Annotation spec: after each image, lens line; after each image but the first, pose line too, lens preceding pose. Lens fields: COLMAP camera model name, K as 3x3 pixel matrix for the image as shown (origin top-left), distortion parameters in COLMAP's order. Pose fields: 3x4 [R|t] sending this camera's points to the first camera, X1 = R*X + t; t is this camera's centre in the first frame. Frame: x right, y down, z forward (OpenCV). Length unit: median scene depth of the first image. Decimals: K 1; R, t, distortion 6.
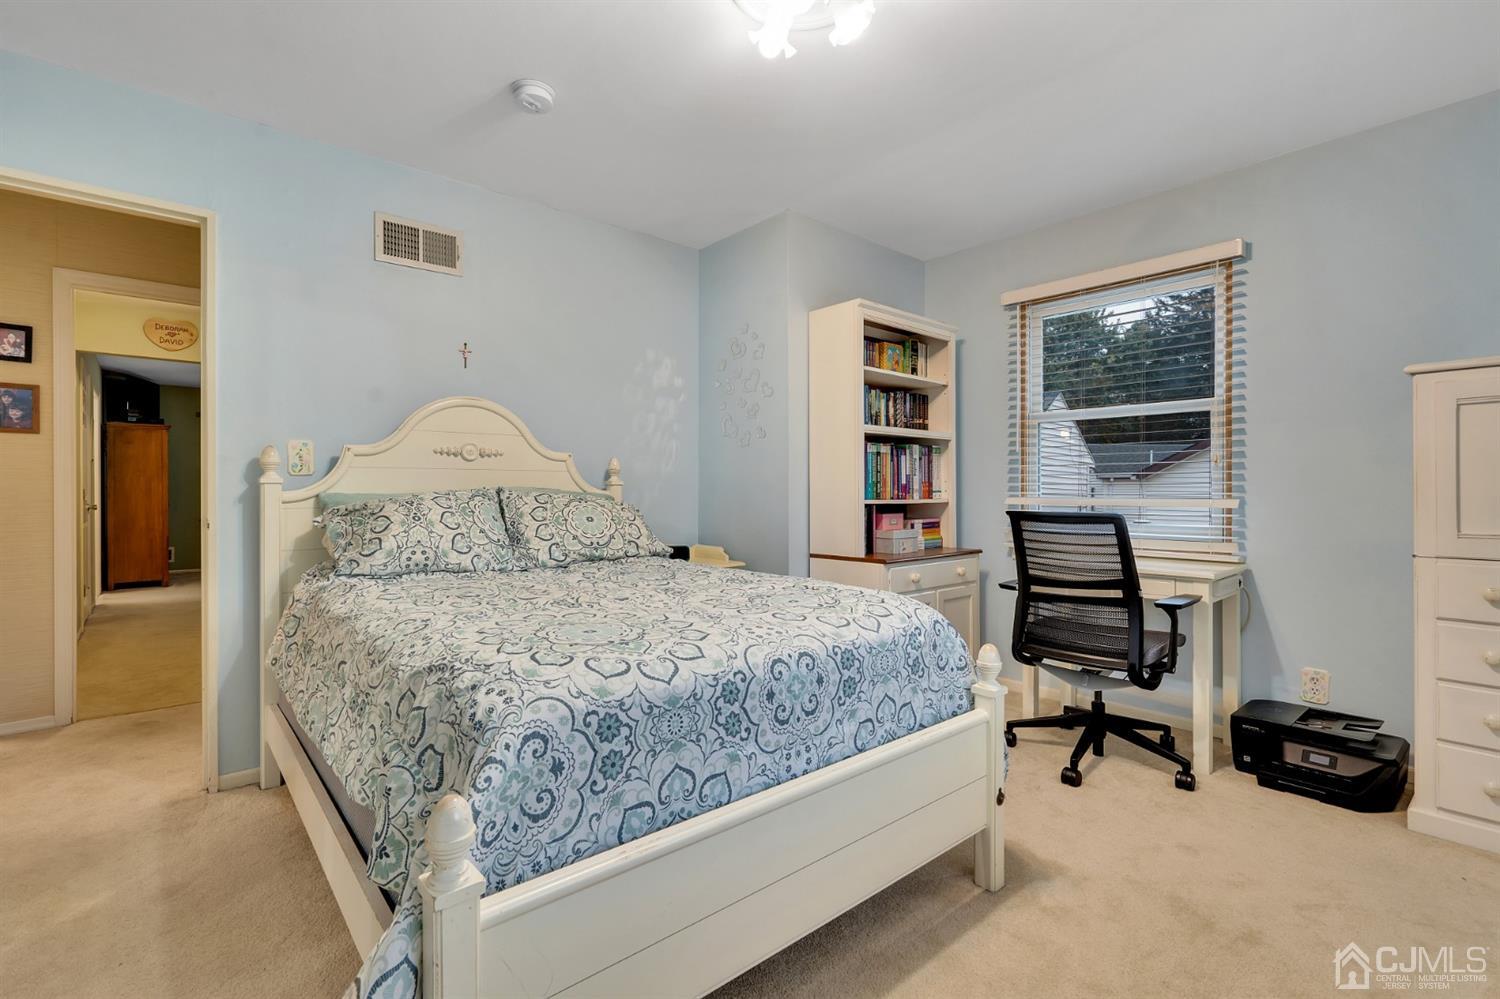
lens RADIAL K [[683.8, 0, 750.0], [0, 683.8, 495.3], [0, 0, 1]] dist [-0.001892, 0.001144]
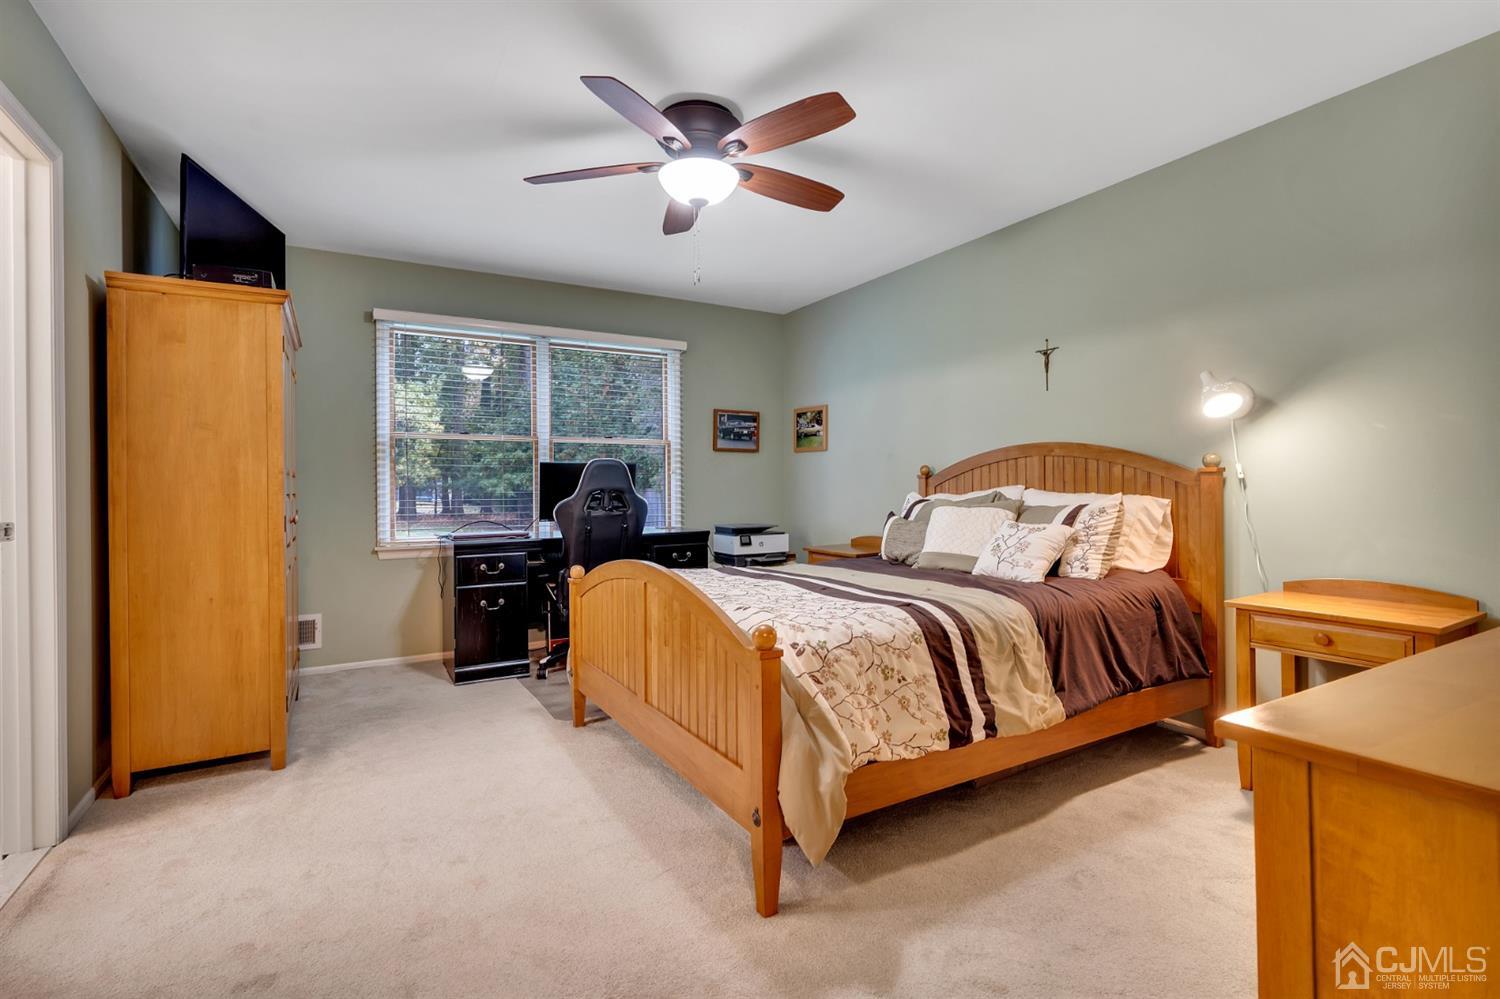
lens RADIAL K [[683.8, 0, 750.3], [0, 683.8, 493.8], [0, 0, 1]] dist [-0.001892, 0.001144]
pose [[0.983025, -0.004637, -0.183413, -0.570654], [0.004853, 0.999988, 0.000733, -0.000478], [0.183407, -0.001610, 0.983036, 0.719368]]
